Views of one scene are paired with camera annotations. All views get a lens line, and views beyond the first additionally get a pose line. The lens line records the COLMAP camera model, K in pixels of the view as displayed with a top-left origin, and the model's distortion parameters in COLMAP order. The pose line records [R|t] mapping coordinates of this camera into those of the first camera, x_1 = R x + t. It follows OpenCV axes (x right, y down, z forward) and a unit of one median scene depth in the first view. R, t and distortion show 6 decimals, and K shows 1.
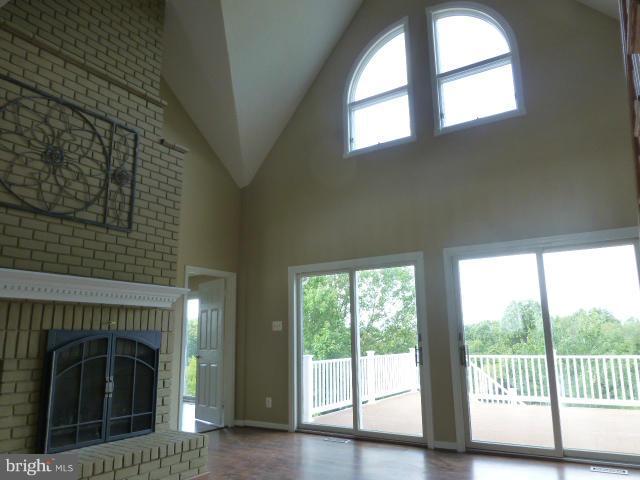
lens RADIAL K [[470.0, 0, 319.9], [0, 470.0, 242.0], [0, 0, 1]] dist [-0.006718, -0.014722]
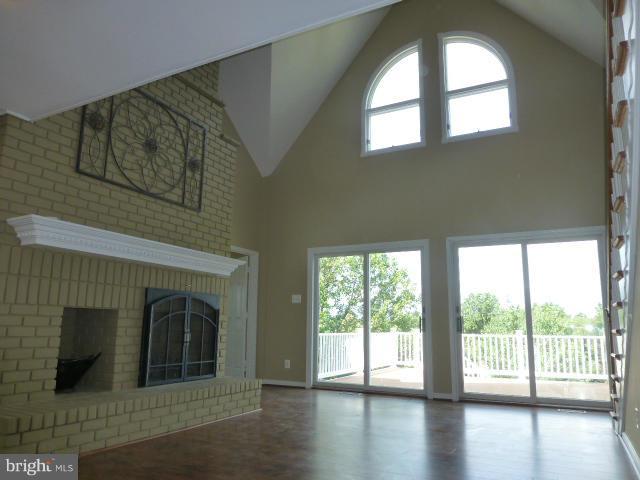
lens RADIAL K [[470.0, 0, 320.3], [0, 470.0, 240.2], [0, 0, 1]] dist [-0.006718, -0.014722]
pose [[0.995952, 0.042333, 0.079294, -0.171141], [-0.043942, 0.998860, 0.018661, 0.014032], [-0.078413, -0.022070, 0.996677, -0.201157]]
